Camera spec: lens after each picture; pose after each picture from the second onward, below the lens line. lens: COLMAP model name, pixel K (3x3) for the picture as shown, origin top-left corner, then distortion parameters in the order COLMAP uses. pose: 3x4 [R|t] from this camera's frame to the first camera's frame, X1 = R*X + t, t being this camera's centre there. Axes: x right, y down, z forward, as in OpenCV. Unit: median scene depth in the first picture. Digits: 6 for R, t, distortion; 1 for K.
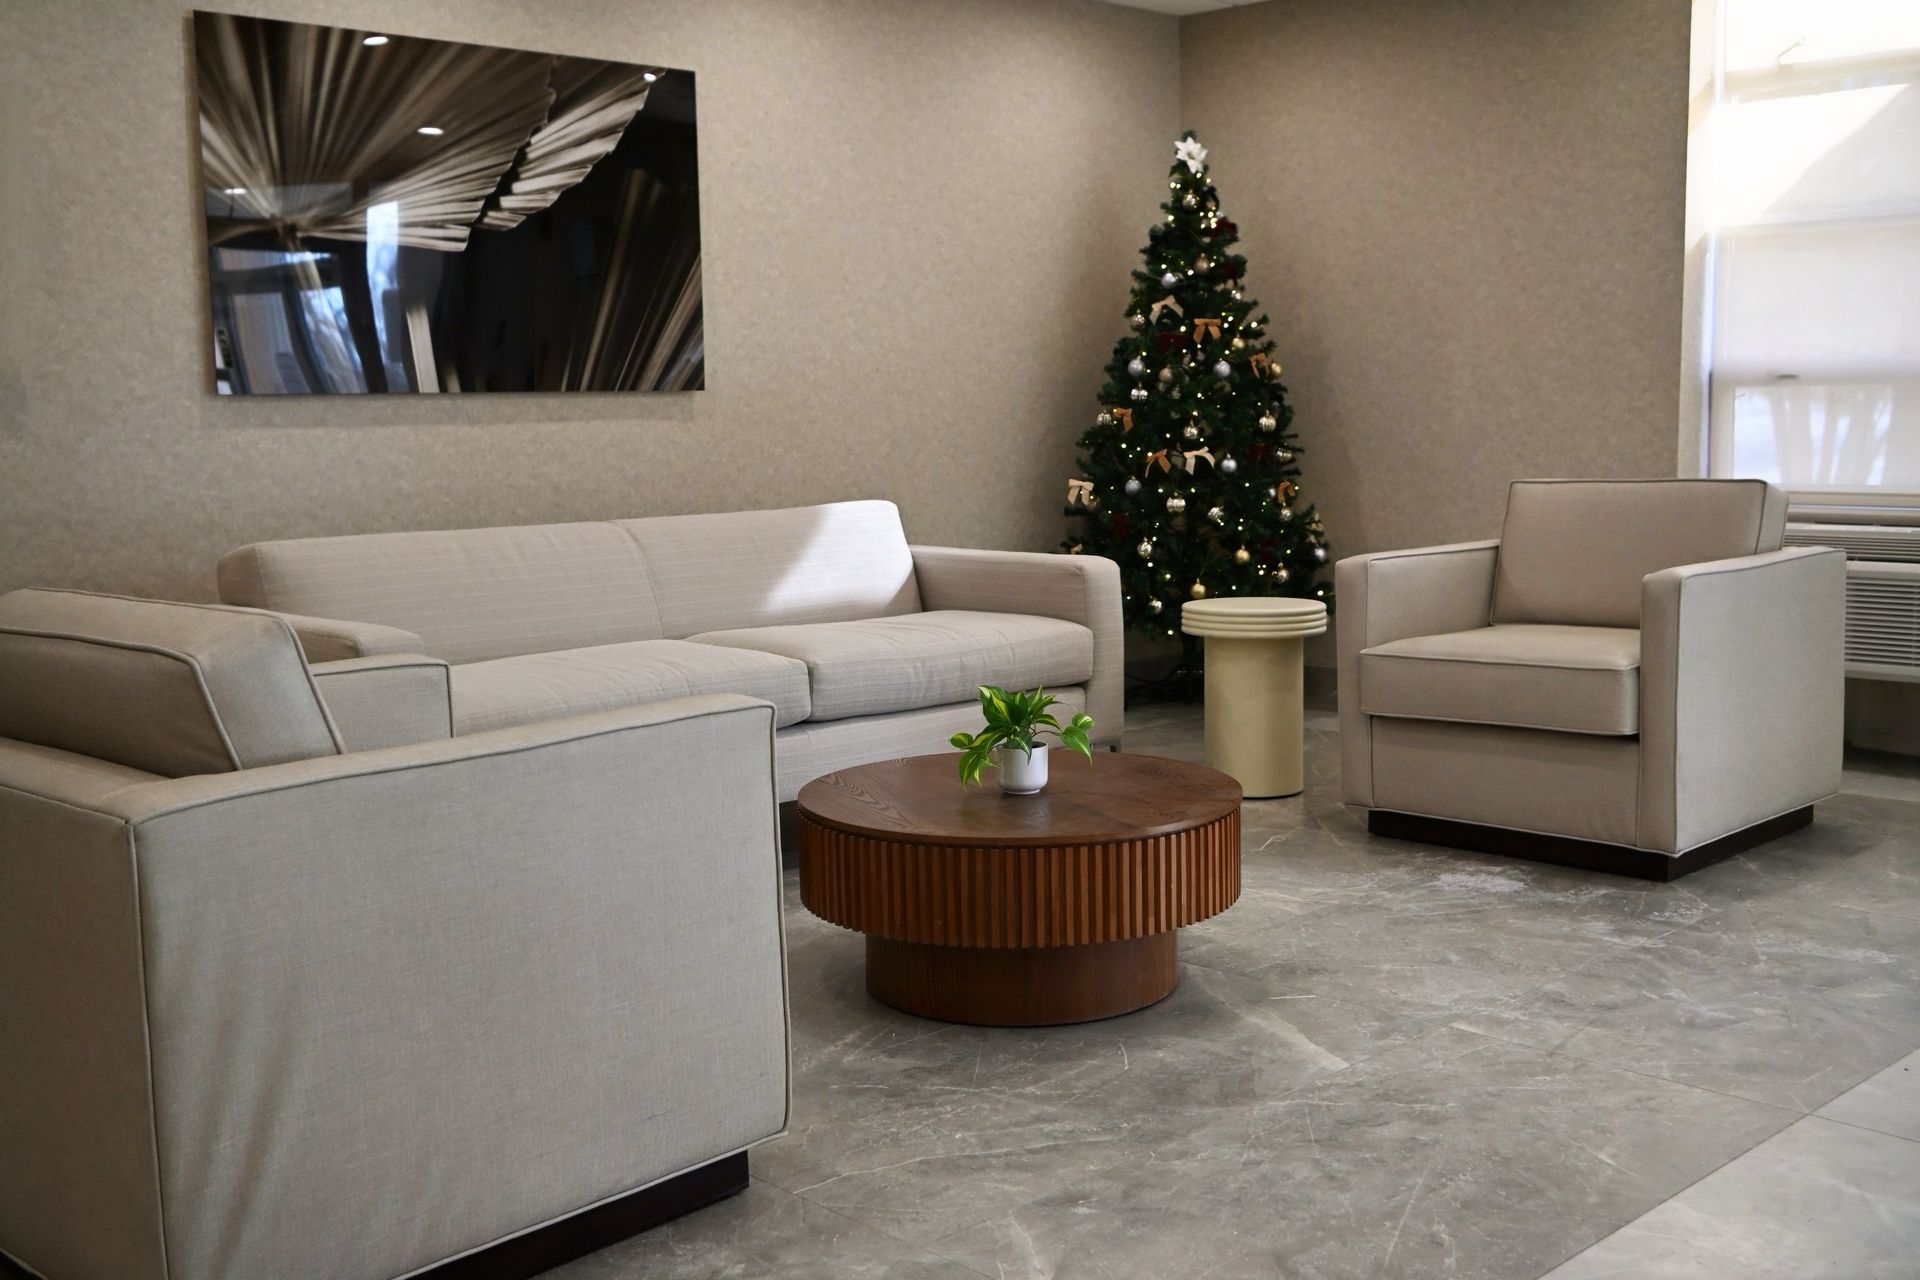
lens RADIAL K [[2040.6, 0, 960.0], [0, 2040.6, 640.0], [0, 0, 1]] dist [0.002366, 0.003782]
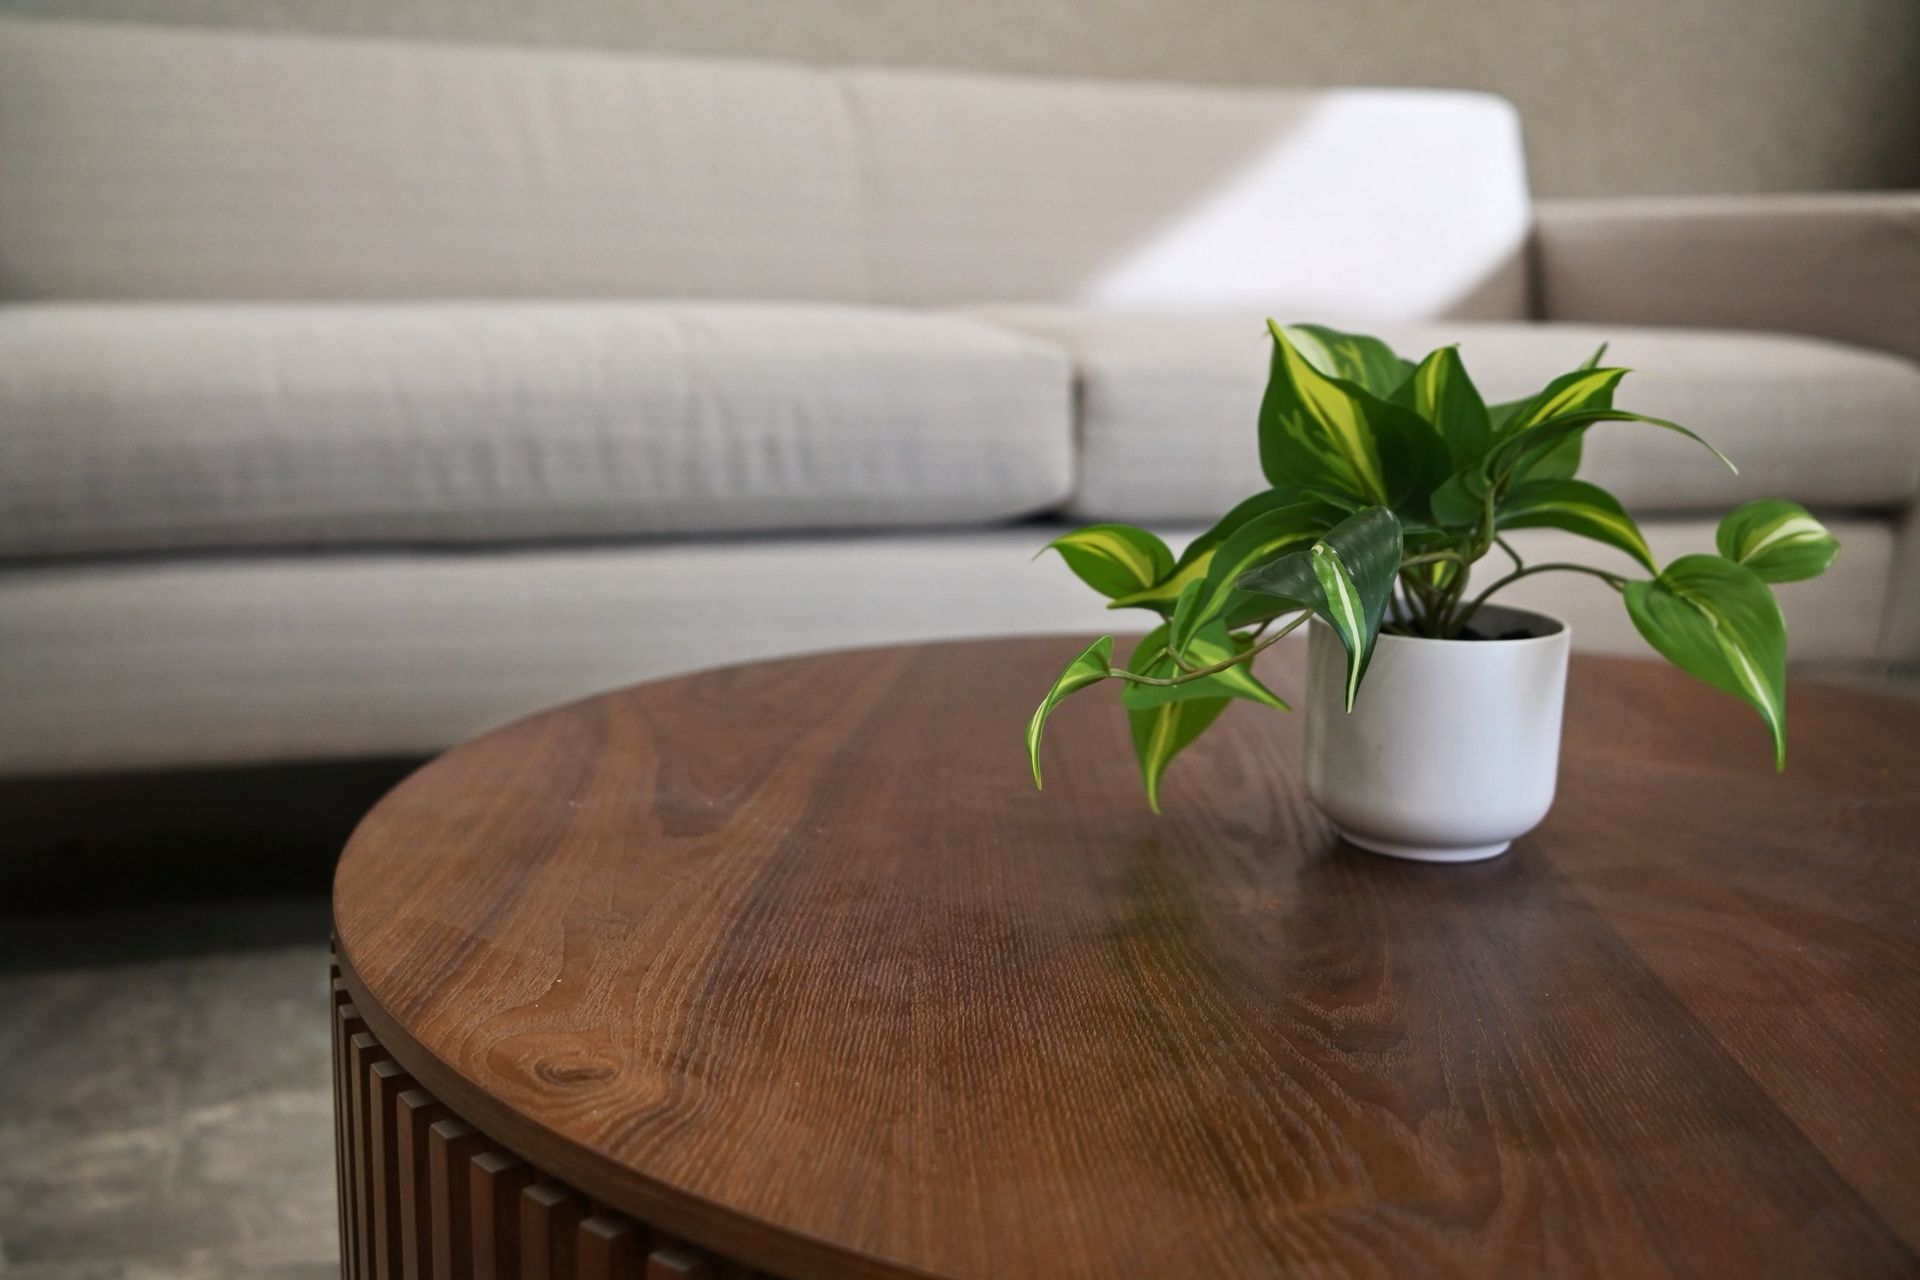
lens RADIAL K [[2040.6, 0, 960.0], [0, 2040.6, 640.0], [0, 0, 1]] dist [0.002366, 0.003782]
pose [[0.920399, 0.111198, -0.374834, 0.055634], [-0.087270, 0.992945, 0.080276, 0.036684], [0.381116, -0.041174, 0.923610, 0.713241]]
